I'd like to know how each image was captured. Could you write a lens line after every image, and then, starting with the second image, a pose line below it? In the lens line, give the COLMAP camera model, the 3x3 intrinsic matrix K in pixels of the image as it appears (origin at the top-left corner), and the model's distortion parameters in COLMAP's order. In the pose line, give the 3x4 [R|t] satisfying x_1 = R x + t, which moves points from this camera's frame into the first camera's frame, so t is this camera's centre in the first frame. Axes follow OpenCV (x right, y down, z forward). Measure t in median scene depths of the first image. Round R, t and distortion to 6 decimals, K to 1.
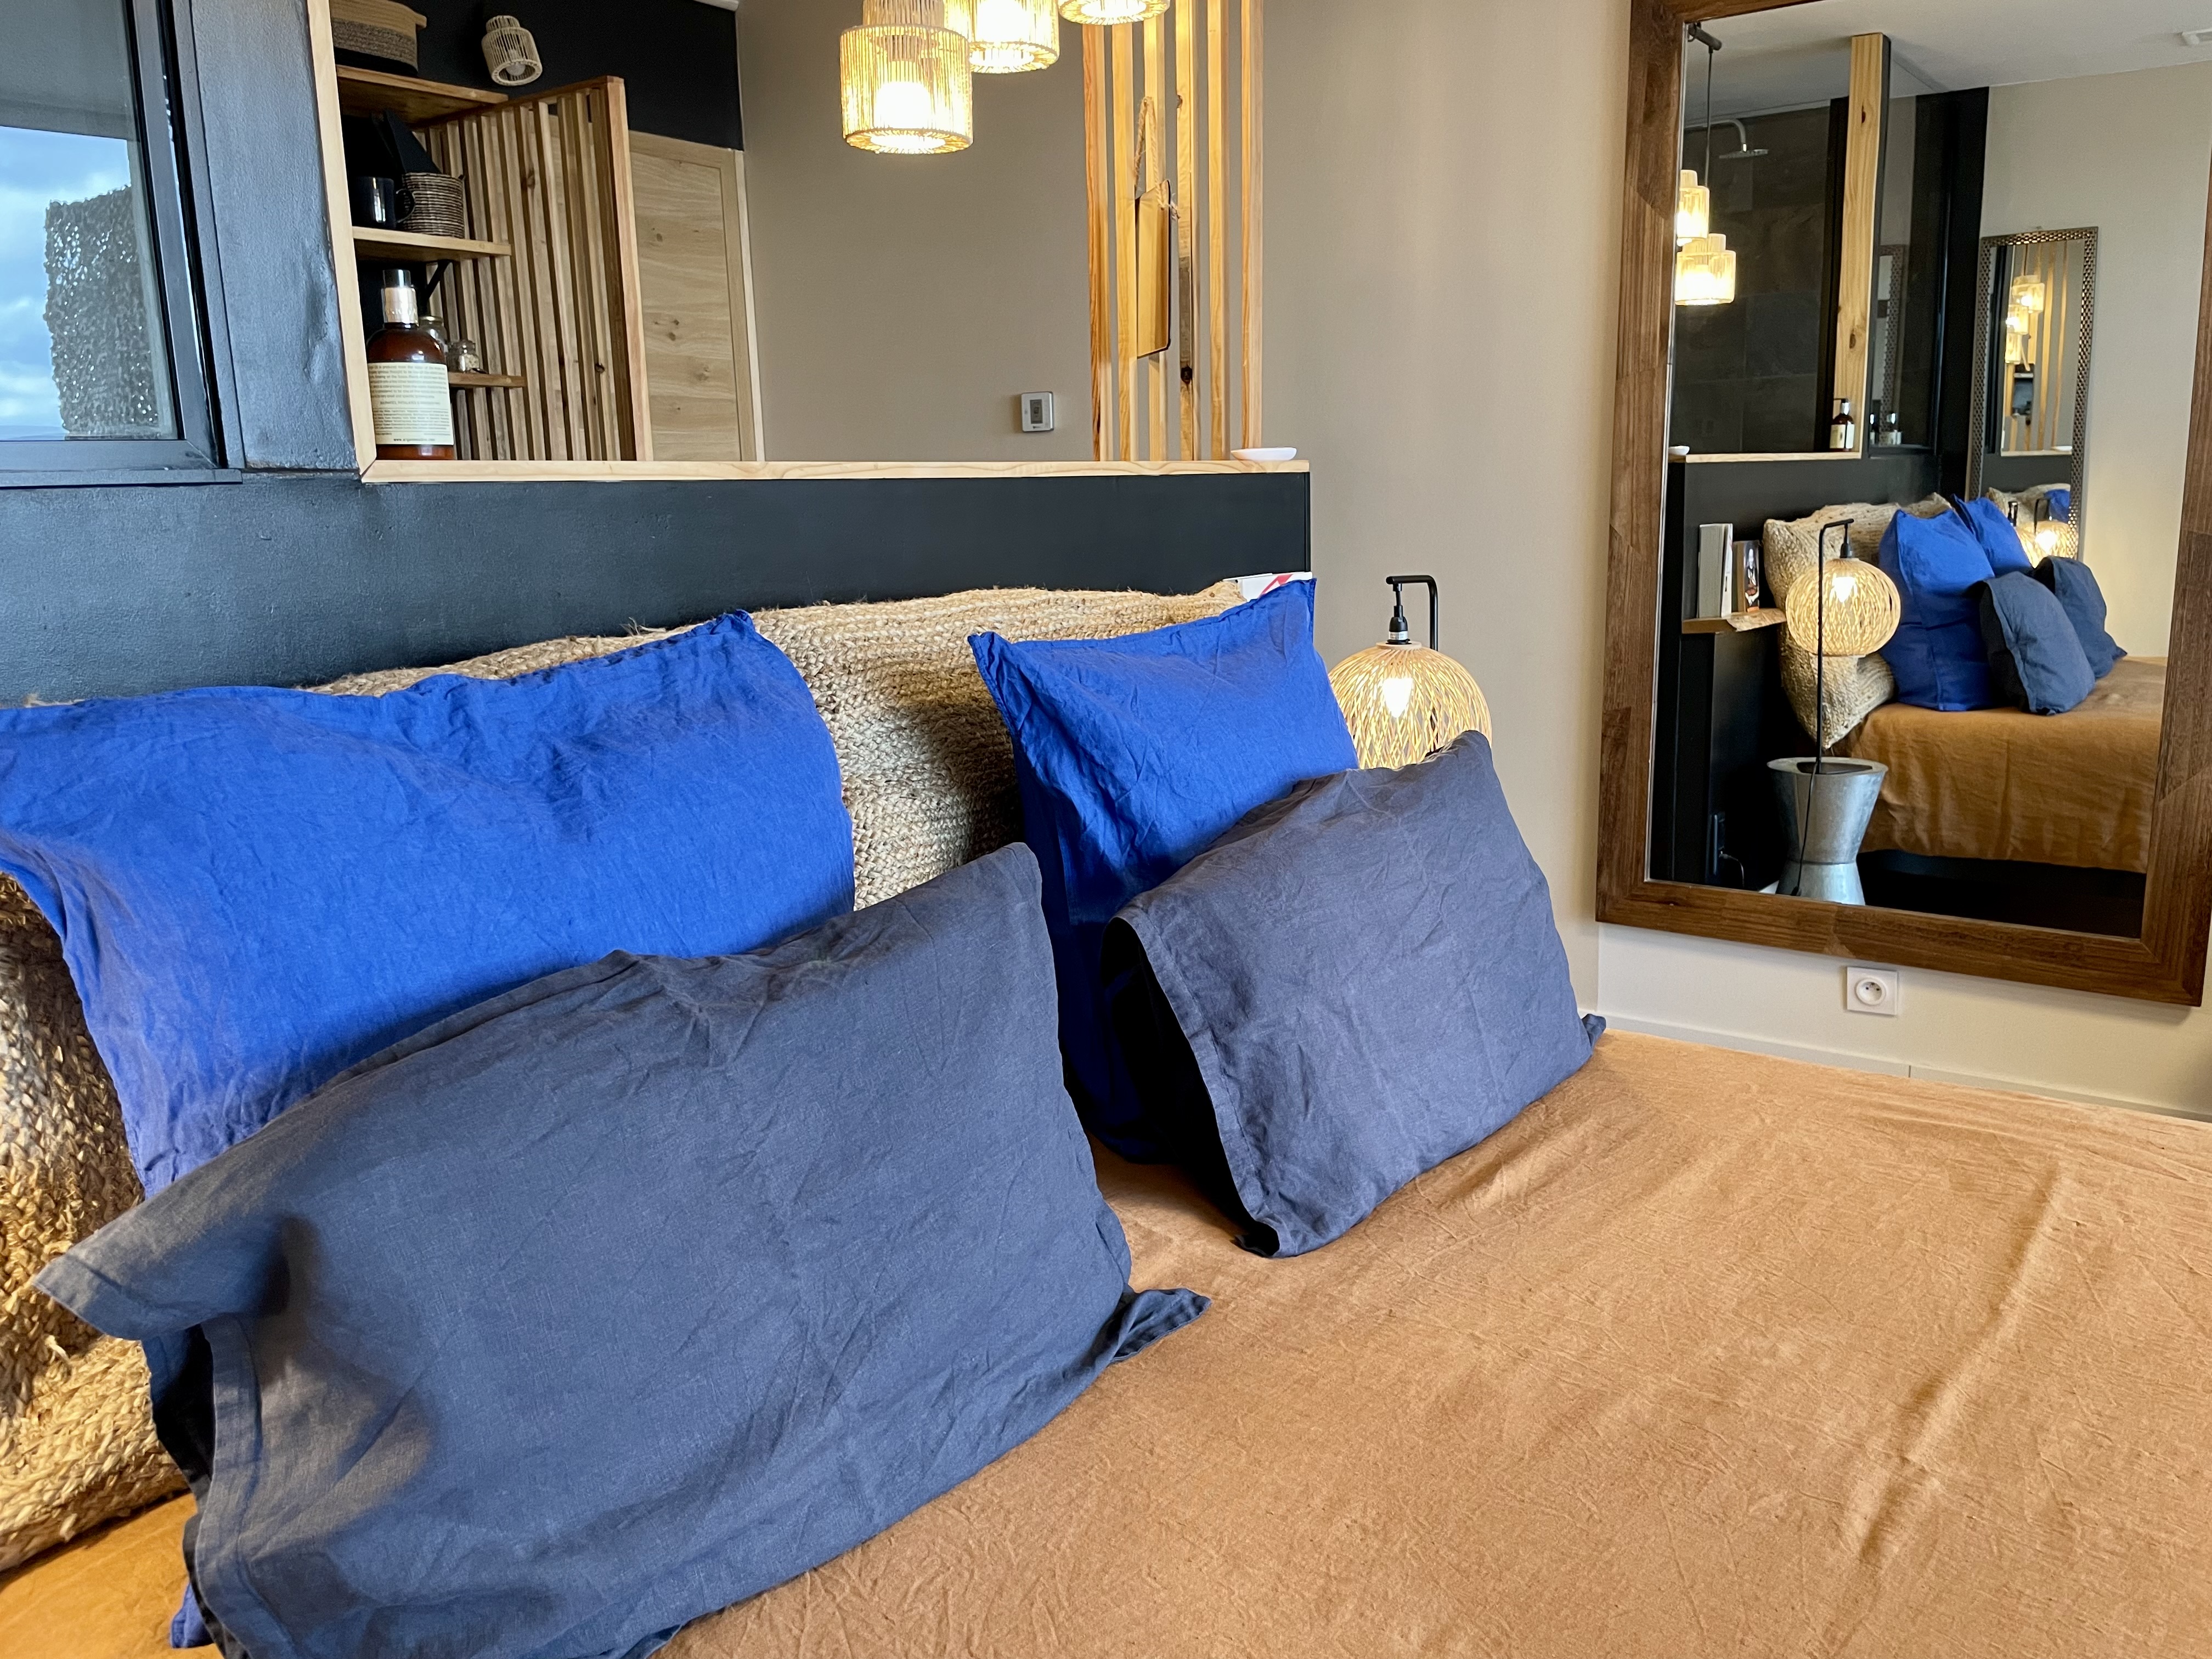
lens RADIAL K [[1812.8, 0, 1073.5], [0, 1812.8, 840.6], [0, 0, 1]] dist [0.109614, -0.167344]
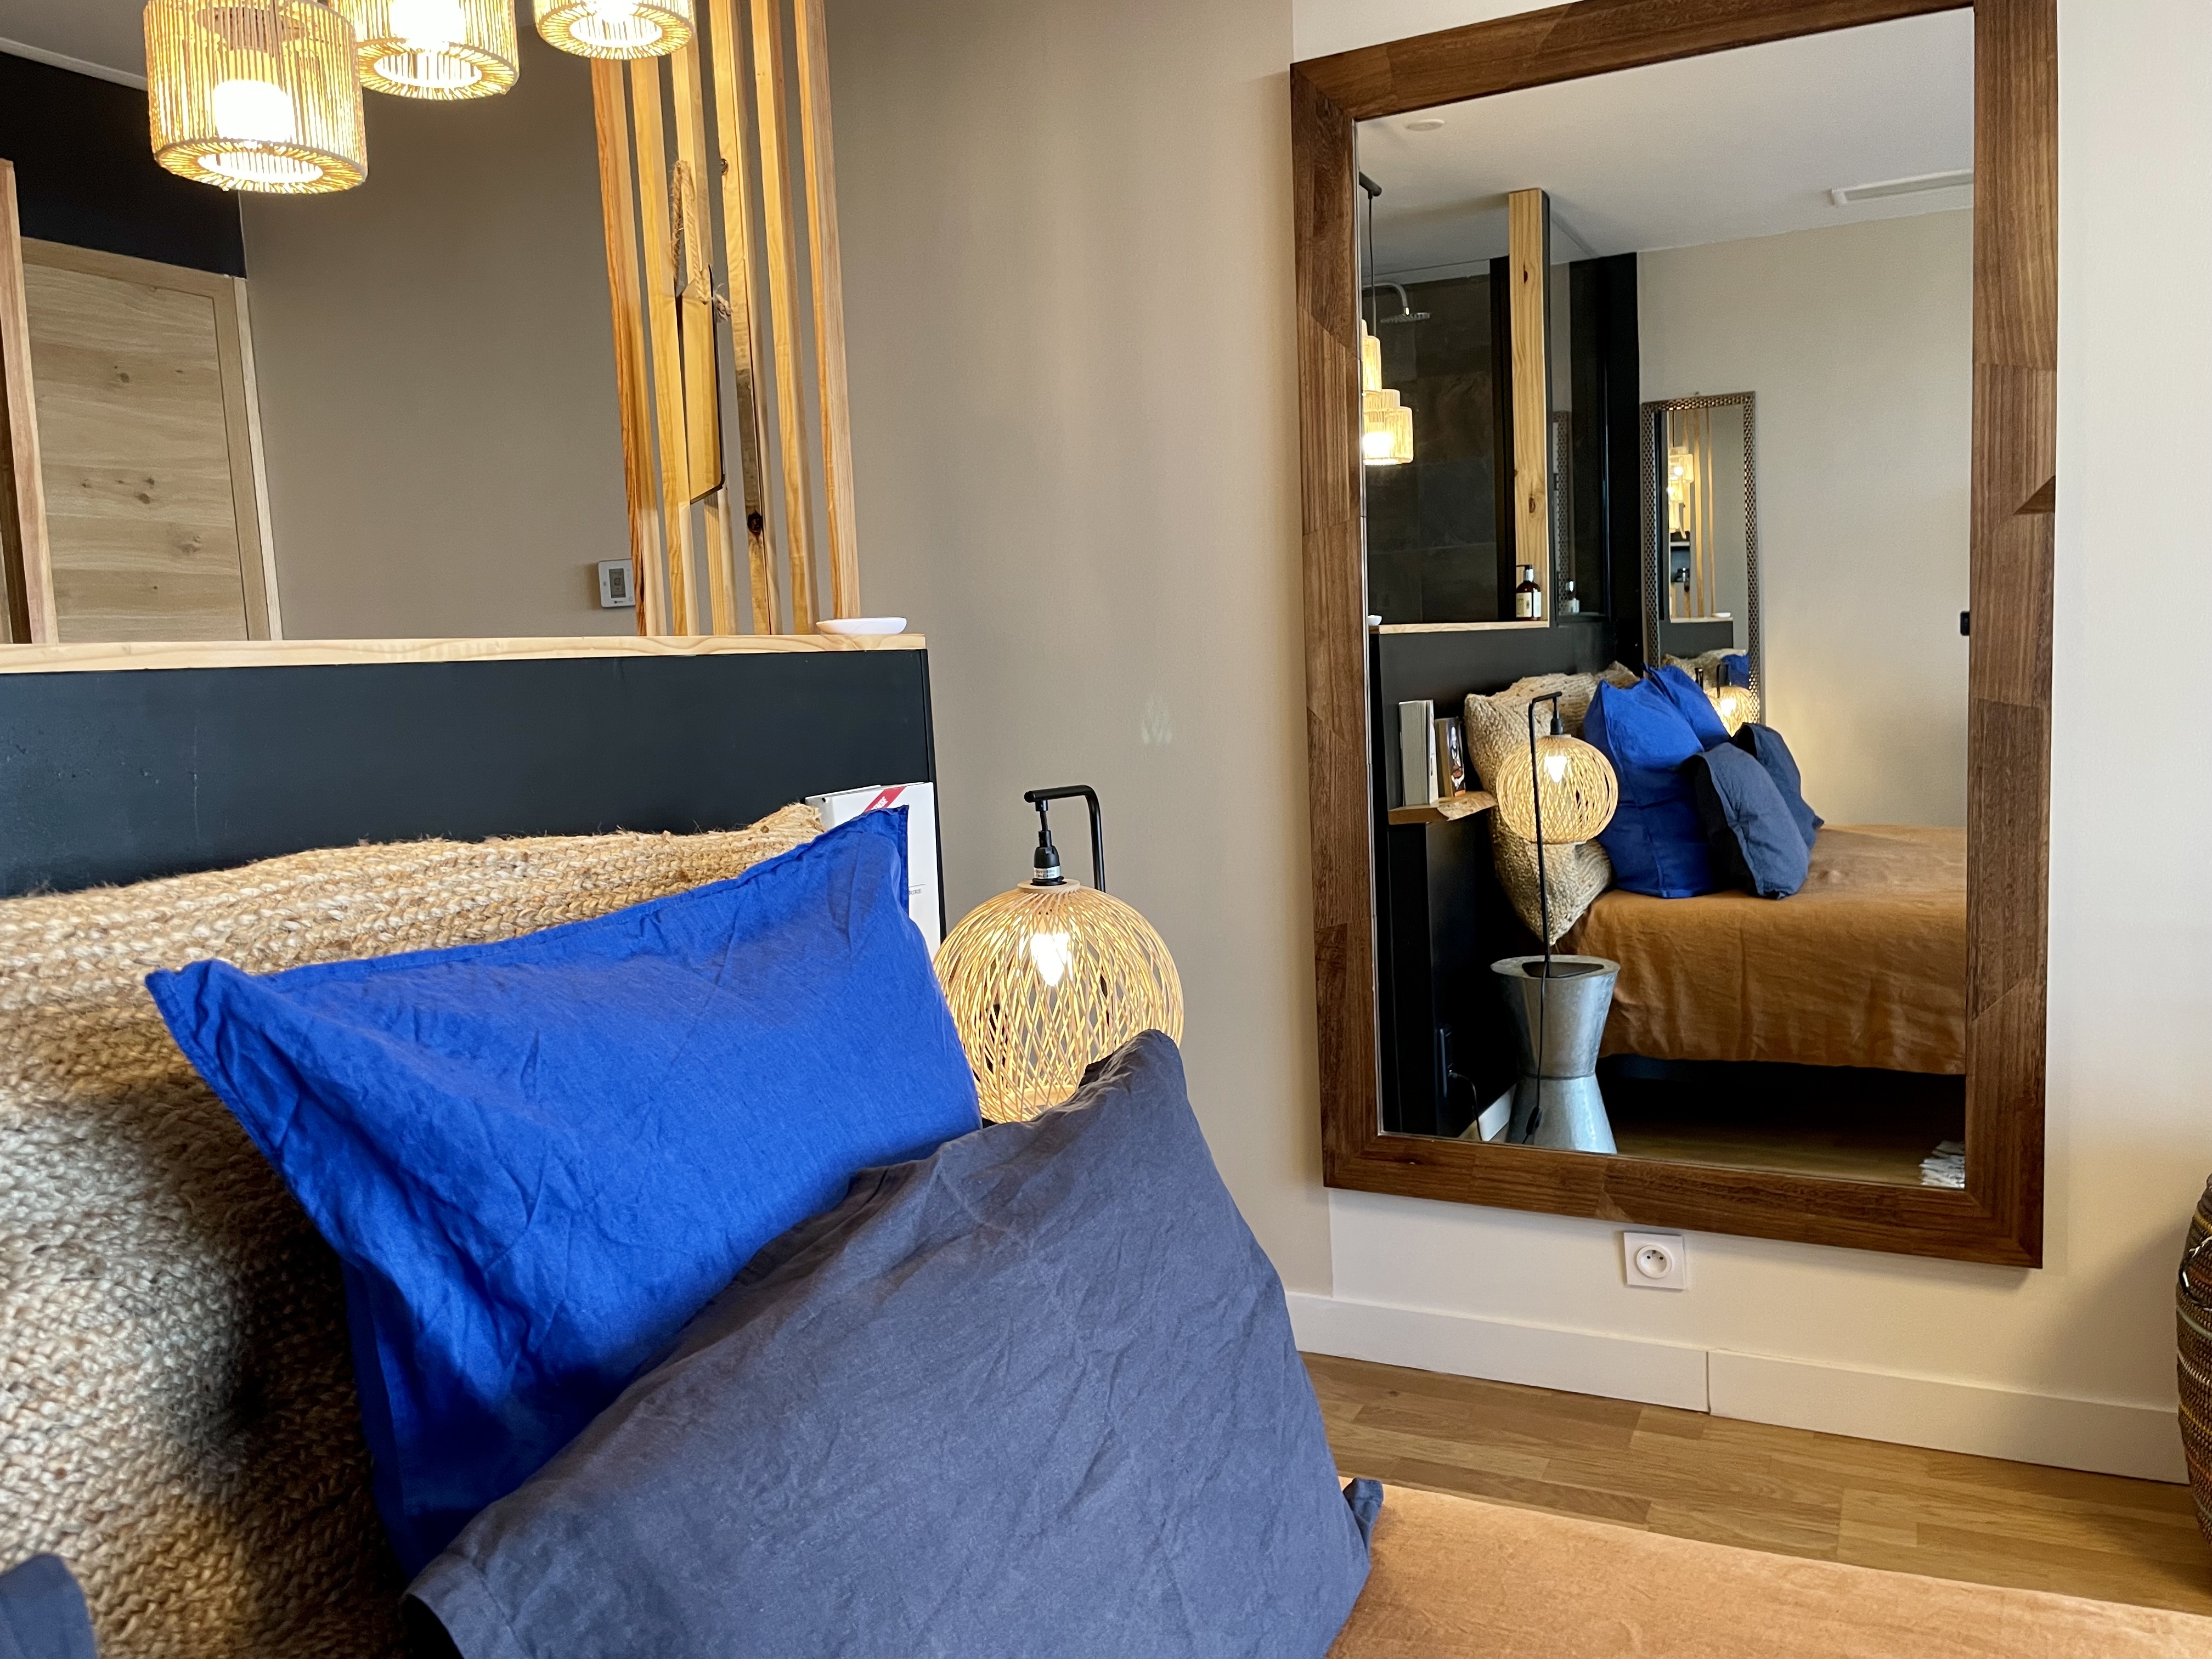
lens RADIAL K [[1812.8, 0, 1073.5], [0, 1812.8, 840.6], [0, 0, 1]] dist [0.109614, -0.167344]
pose [[0.986074, -0.038440, 0.161806, 0.063341], [0.053983, 0.994221, -0.092788, -0.049798], [-0.157304, 0.100231, 0.982451, 0.257252]]
